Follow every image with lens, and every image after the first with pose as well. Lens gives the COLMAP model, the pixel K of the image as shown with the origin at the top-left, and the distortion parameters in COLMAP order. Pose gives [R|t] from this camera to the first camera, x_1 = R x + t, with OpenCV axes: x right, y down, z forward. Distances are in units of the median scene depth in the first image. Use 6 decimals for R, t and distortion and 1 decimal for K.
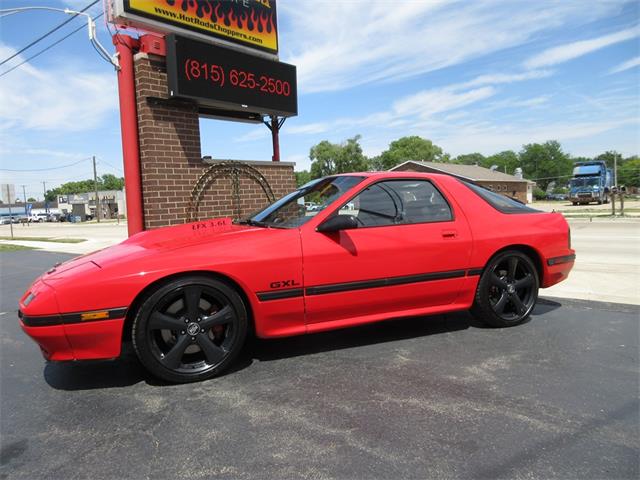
lens RADIAL K [[475.6, 0, 320.4], [0, 475.6, 236.8], [0, 0, 1]] dist [-0.002774, 0.011518]
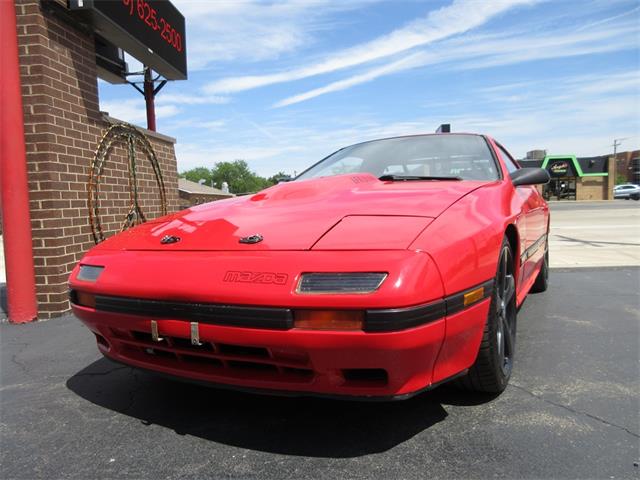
lens RADIAL K [[474.8, 0, 321.3], [0, 474.8, 236.9], [0, 0, 1]] dist [-0.001433, 0.013386]
pose [[0.802983, -0.030678, 0.595212, -0.414709], [0.050683, 0.998572, -0.016906, 0.040484], [-0.593844, 0.043743, 0.803391, 0.278972]]
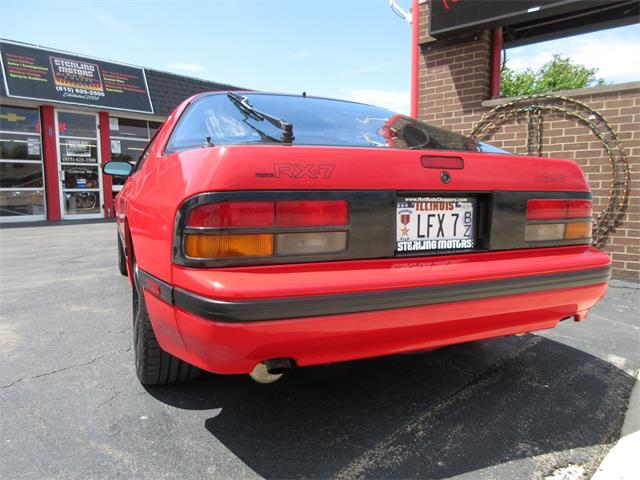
lens RADIAL K [[475.2, 0, 320.8], [0, 475.2, 238.1], [0, 0, 1]] dist [0.001096, 0.005048]
pose [[-0.006003, 0.144745, -0.989451, 0.577882], [-0.077050, 0.986460, 0.144775, -0.034731], [0.997009, 0.077106, 0.005231, 0.763230]]
